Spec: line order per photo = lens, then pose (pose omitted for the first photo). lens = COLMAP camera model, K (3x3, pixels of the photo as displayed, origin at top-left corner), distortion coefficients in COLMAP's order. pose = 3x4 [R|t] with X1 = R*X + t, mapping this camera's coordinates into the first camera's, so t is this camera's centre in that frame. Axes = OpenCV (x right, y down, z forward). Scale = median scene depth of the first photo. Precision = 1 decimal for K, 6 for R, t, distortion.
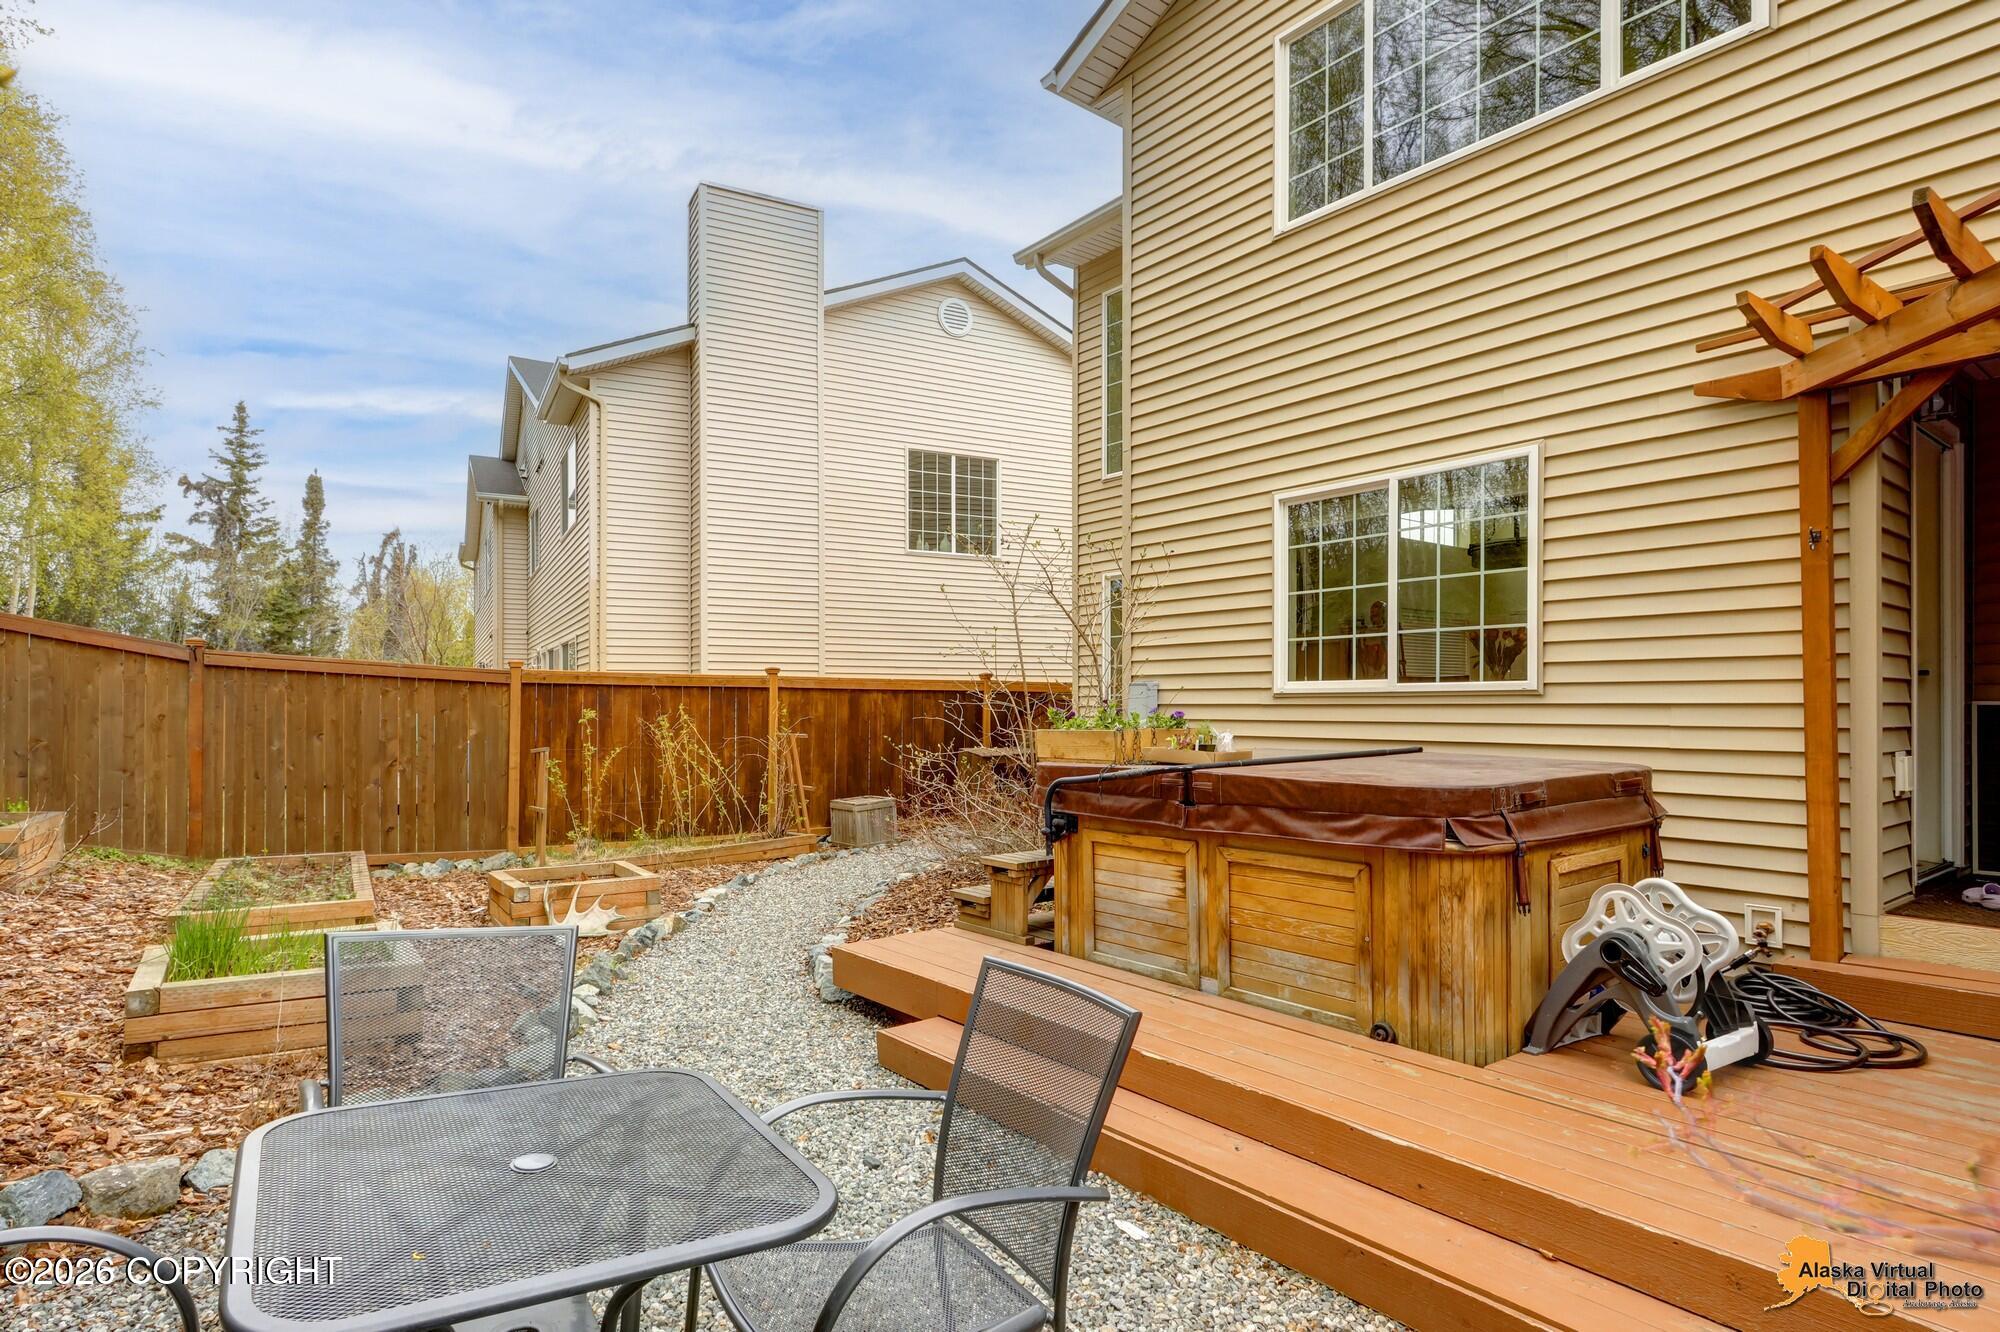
lens RADIAL K [[1011.6, 0, 979.7], [0, 1011.6, 710.5], [0, 0, 1]] dist [0.016312, -0.008501]
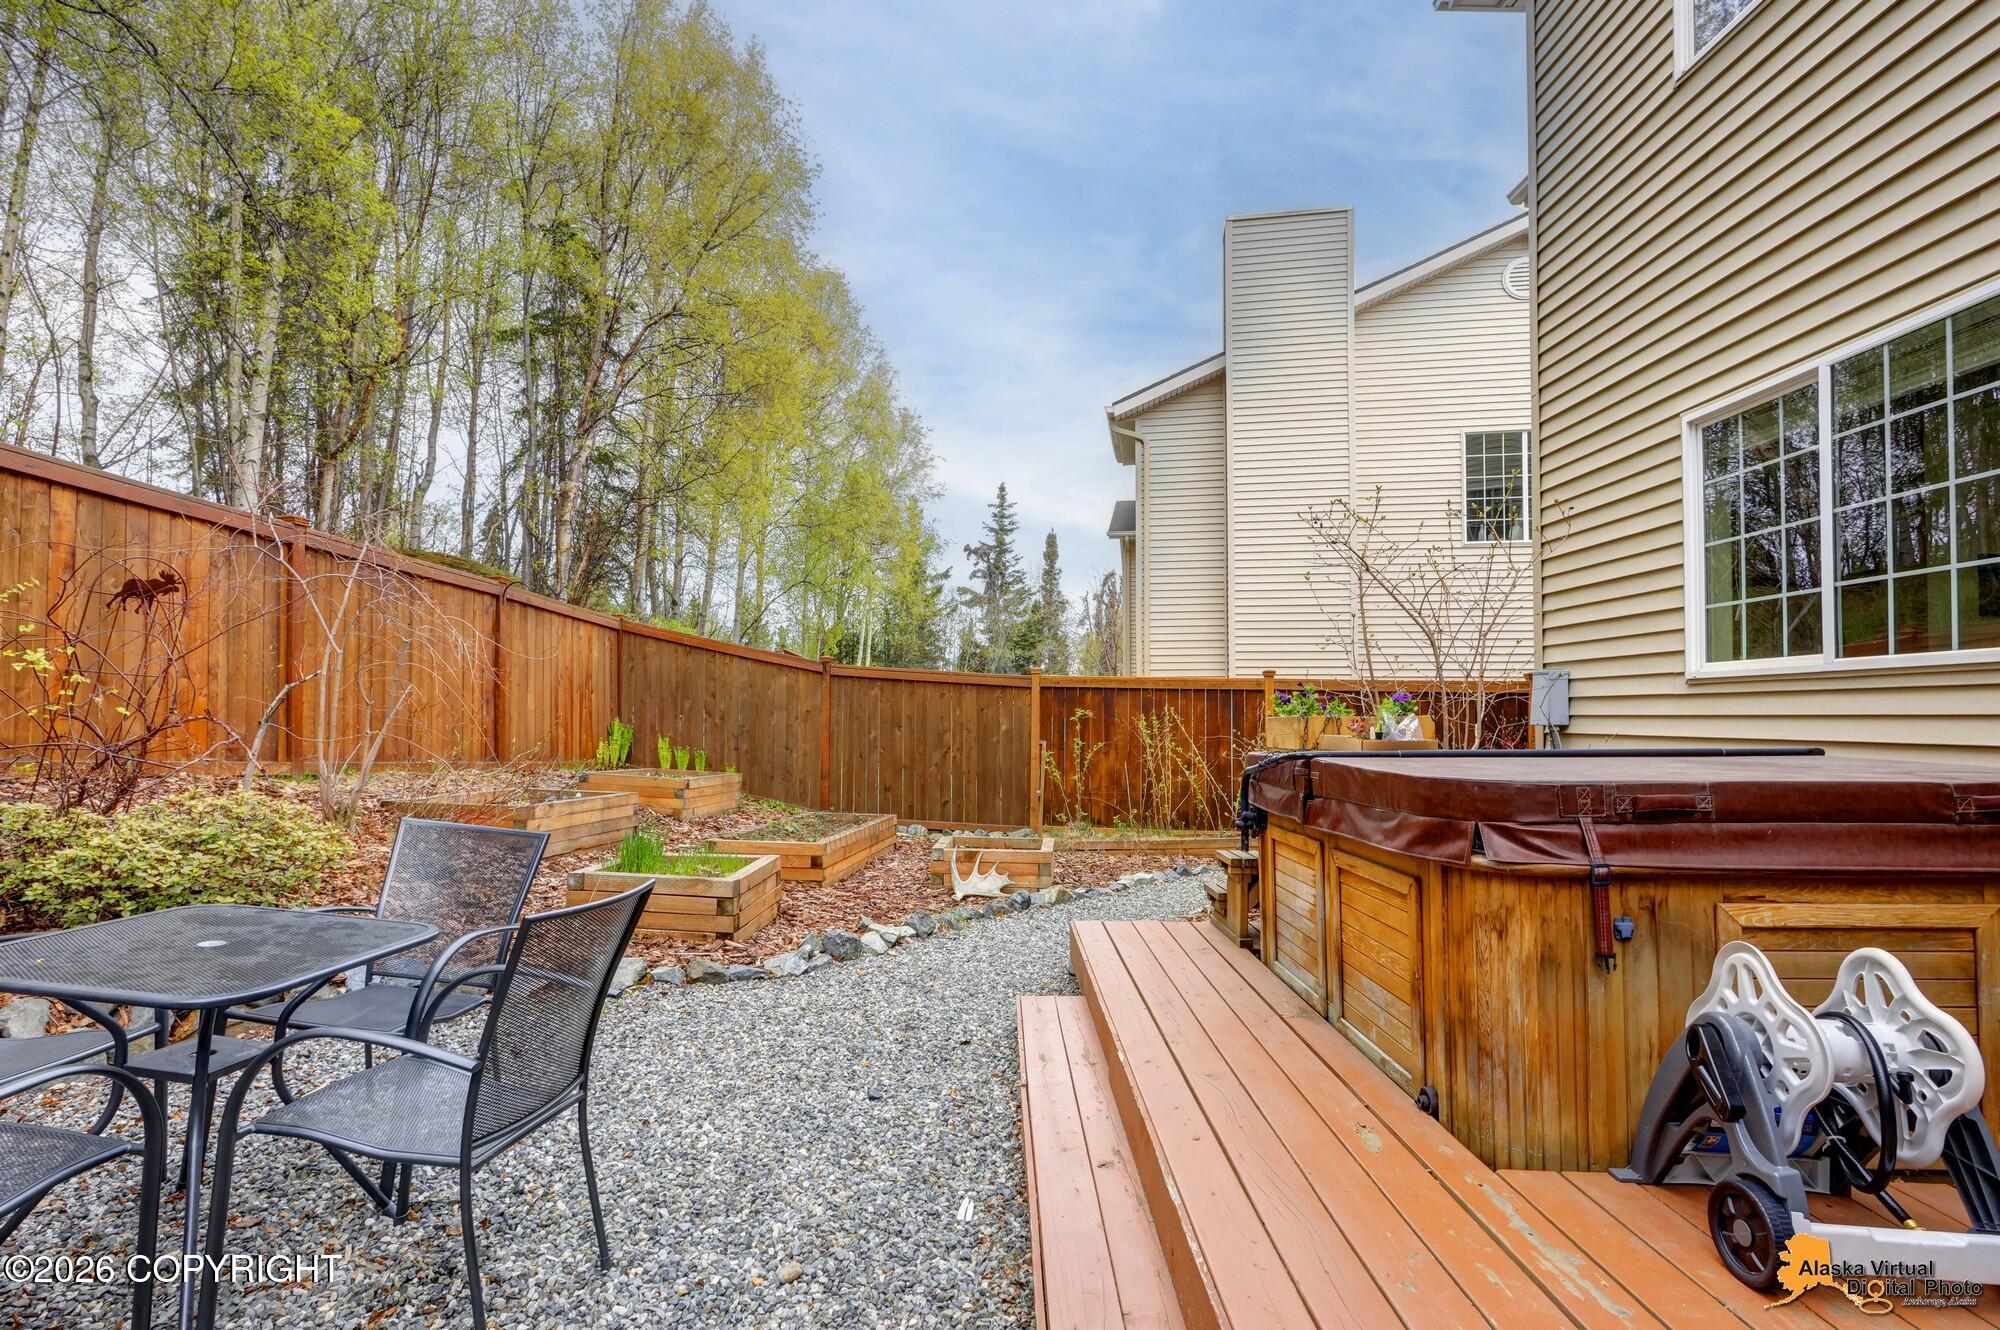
lens RADIAL K [[963.6, 0, 994.8], [0, 963.6, 703.4], [0, 0, 1]] dist [0.000762, -0.000876]
pose [[0.794502, -0.000753, -0.607262, 0.162096], [-0.011391, 0.999805, -0.016143, 0.009444], [0.607155, 0.019743, 0.794338, 0.061281]]
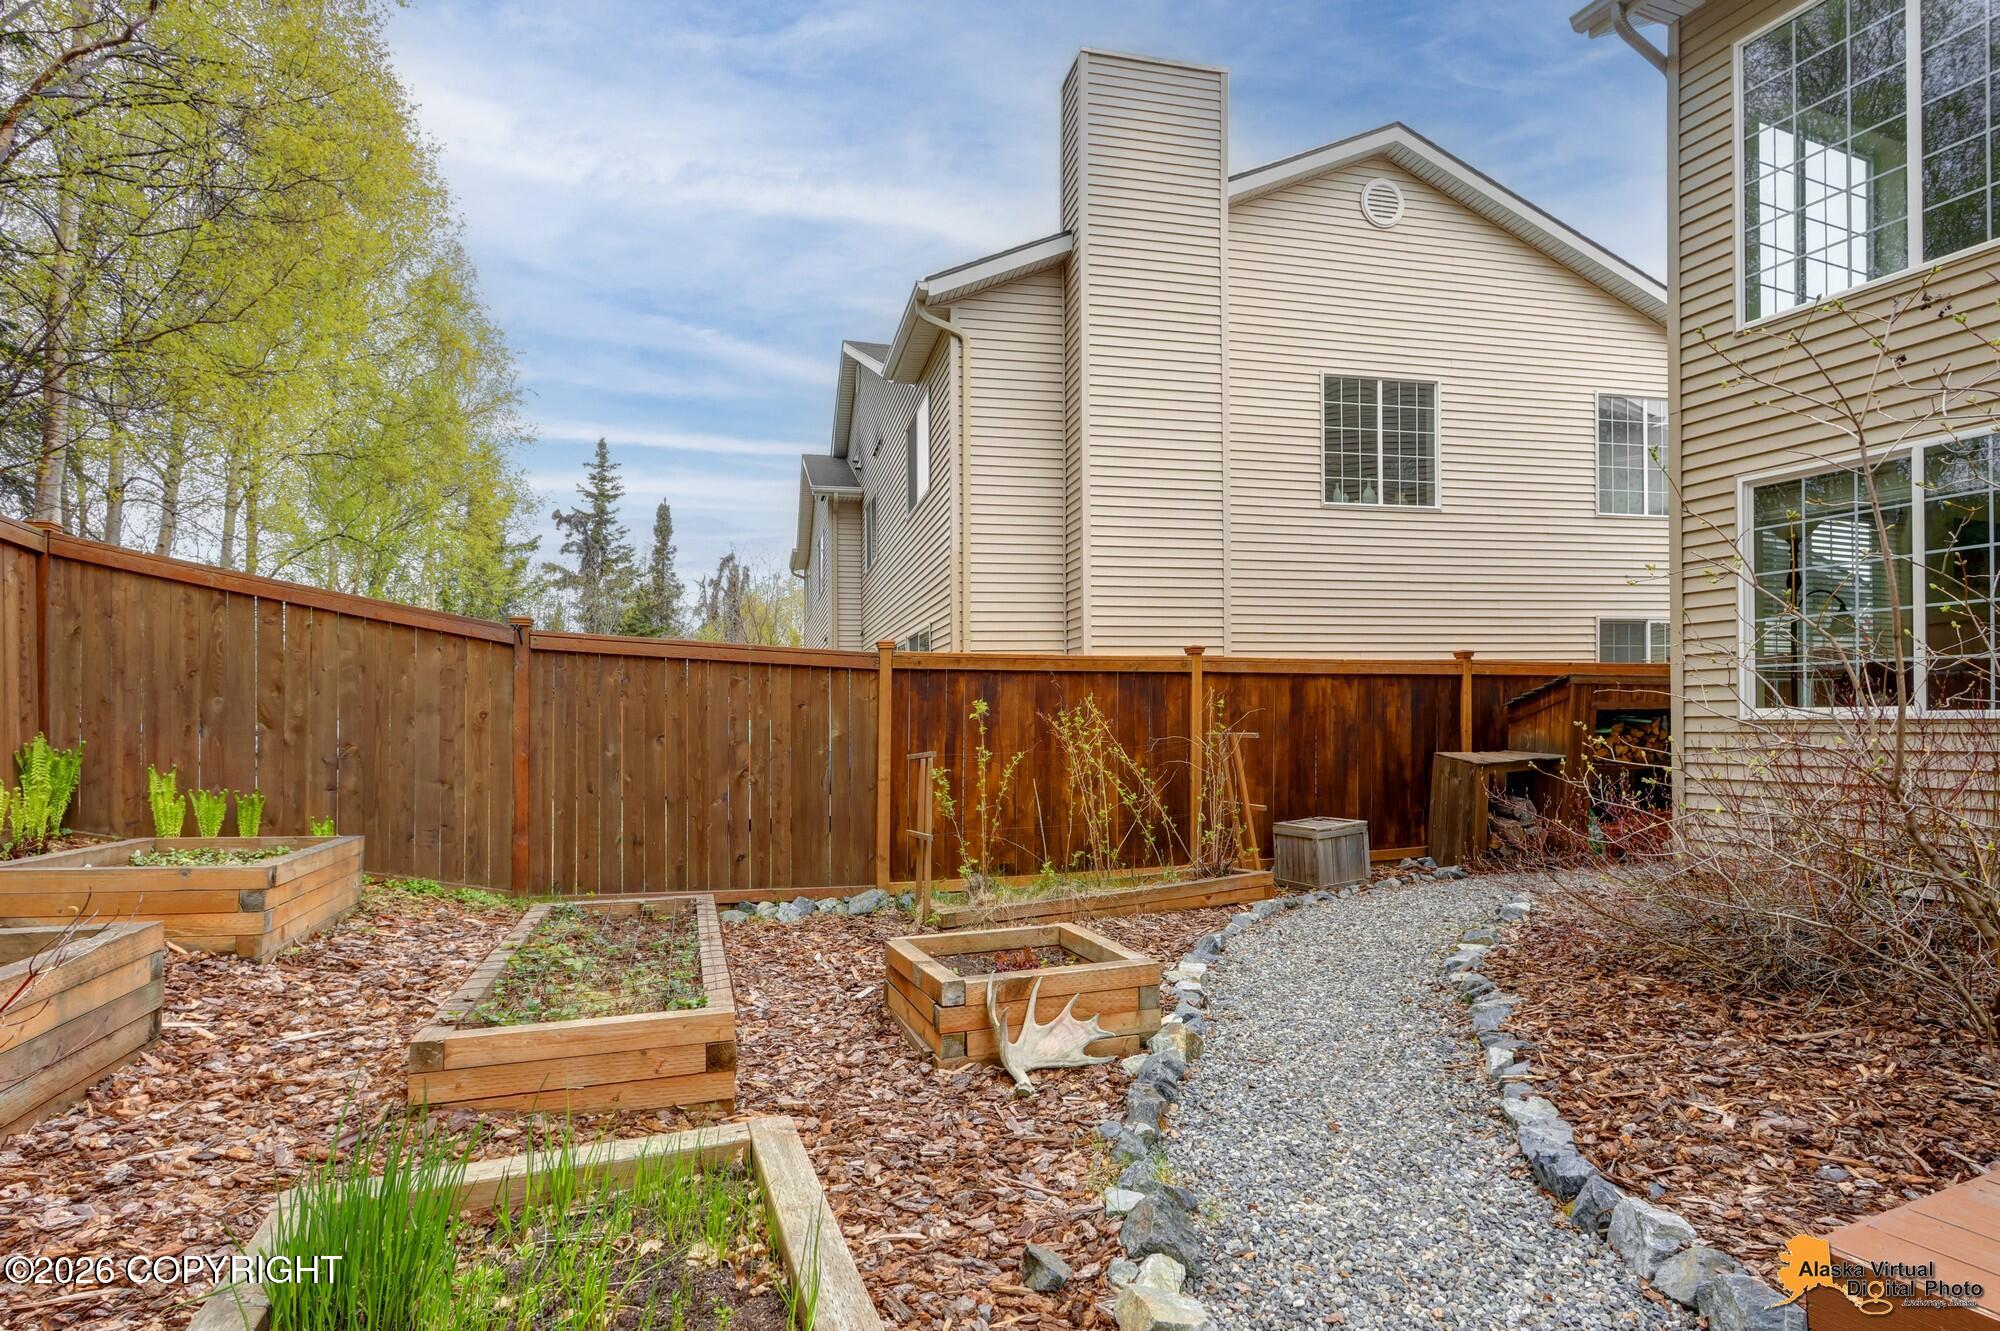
lens RADIAL K [[1043.6, 0, 1044.8], [0, 1043.6, 696.2], [0, 0, 1]] dist [0.003846, -0.001430]
pose [[0.973632, -0.017541, -0.227450, -0.134773], [0.012523, 0.999646, -0.023484, 0.011615], [0.227782, 0.020016, 0.973506, 0.216555]]
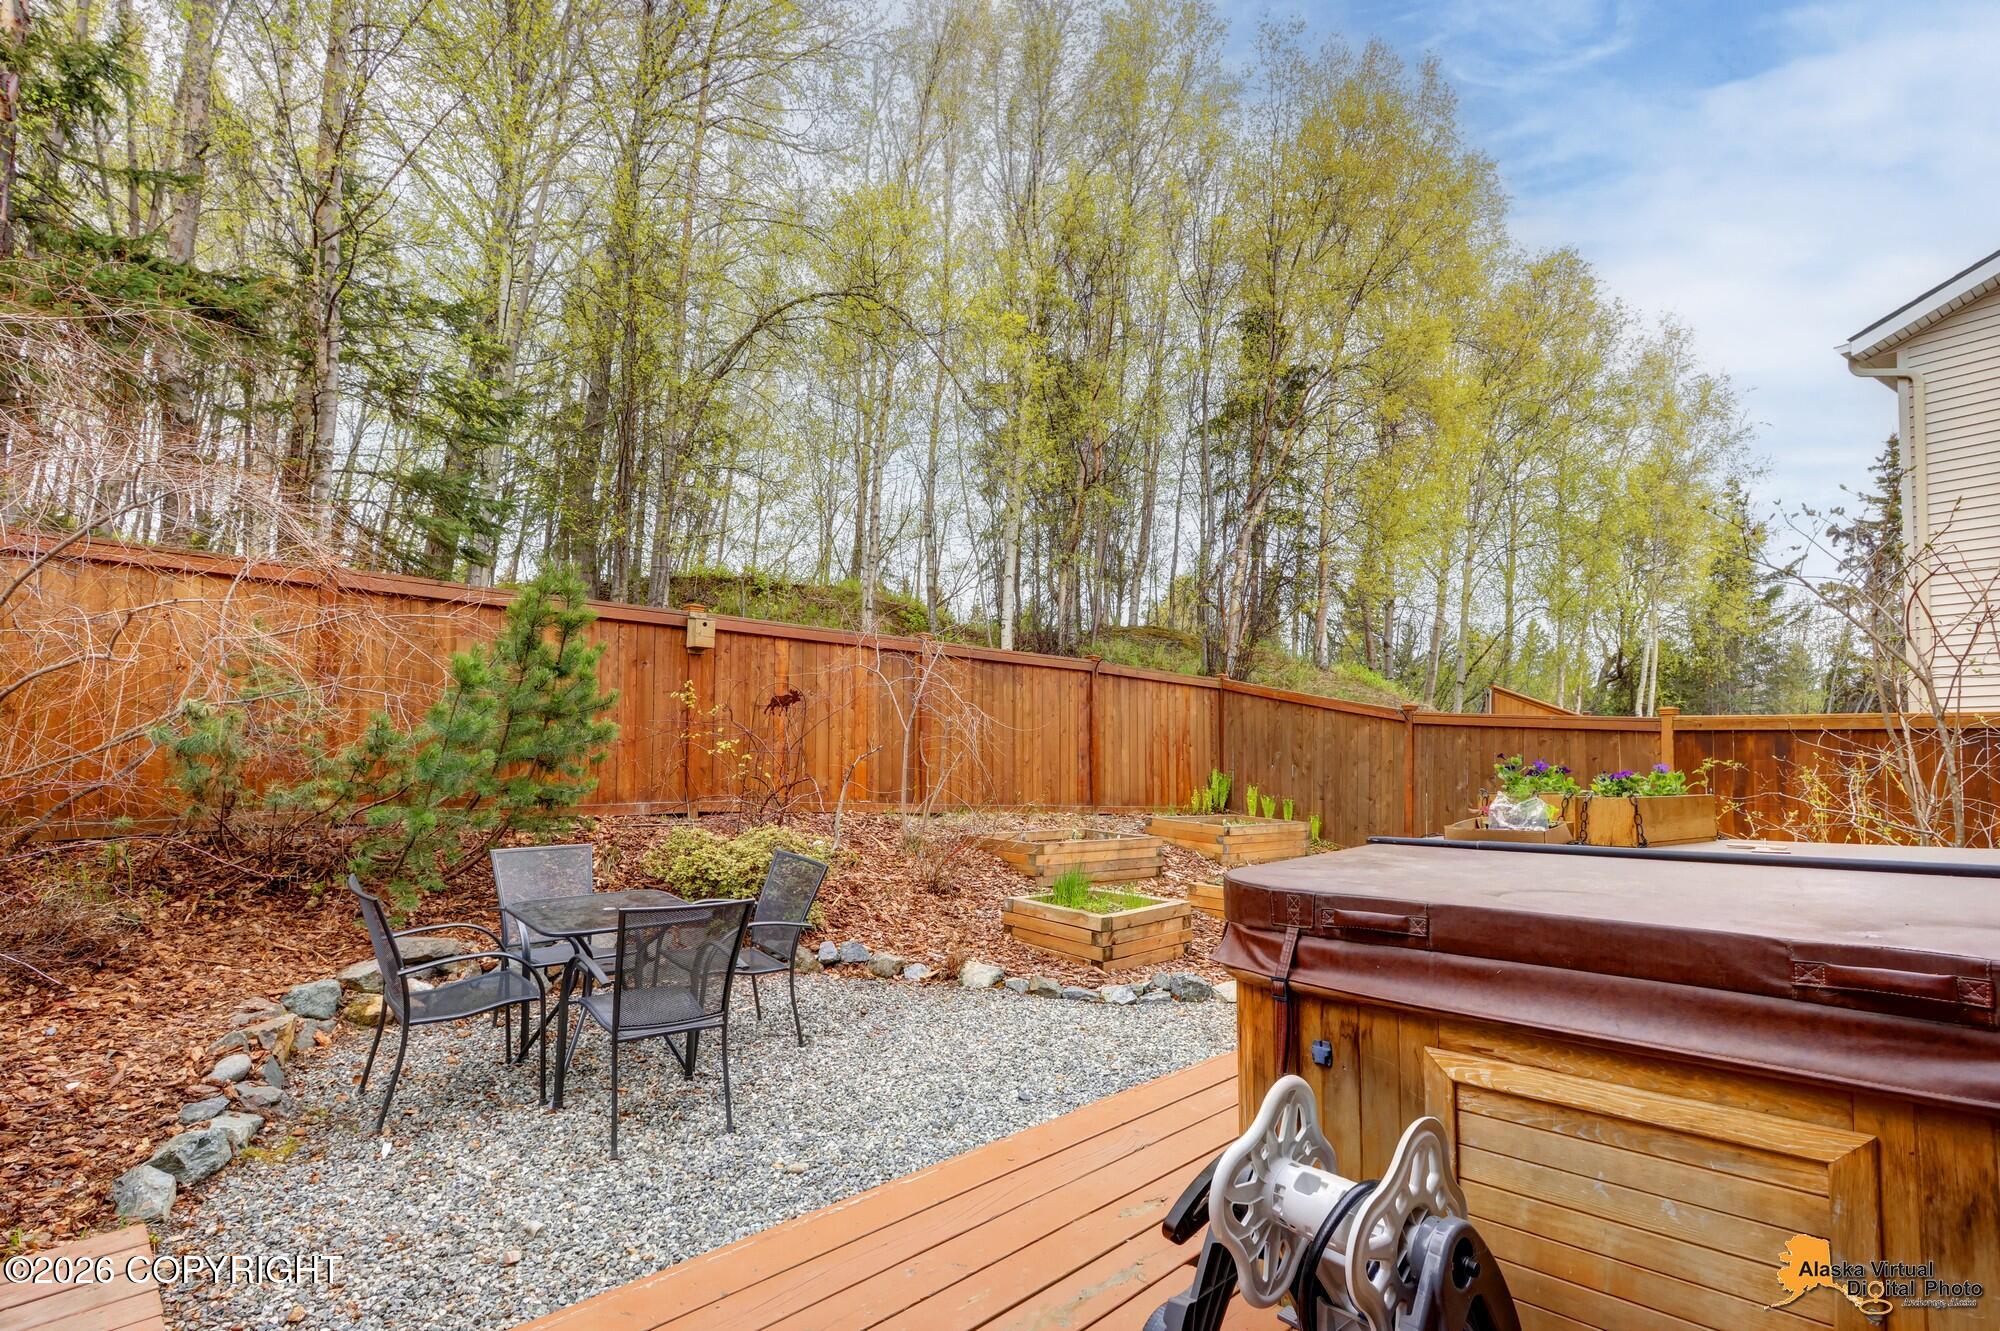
lens RADIAL K [[965.3, 0, 1003.4], [0, 965.3, 728.8], [0, 0, 1]] dist [0.001926, -0.001006]
pose [[0.152167, -0.023384, -0.988078, 0.302635], [-0.002934, 0.999705, -0.024111, -0.004251], [0.988350, 0.006568, 0.152054, 0.196805]]
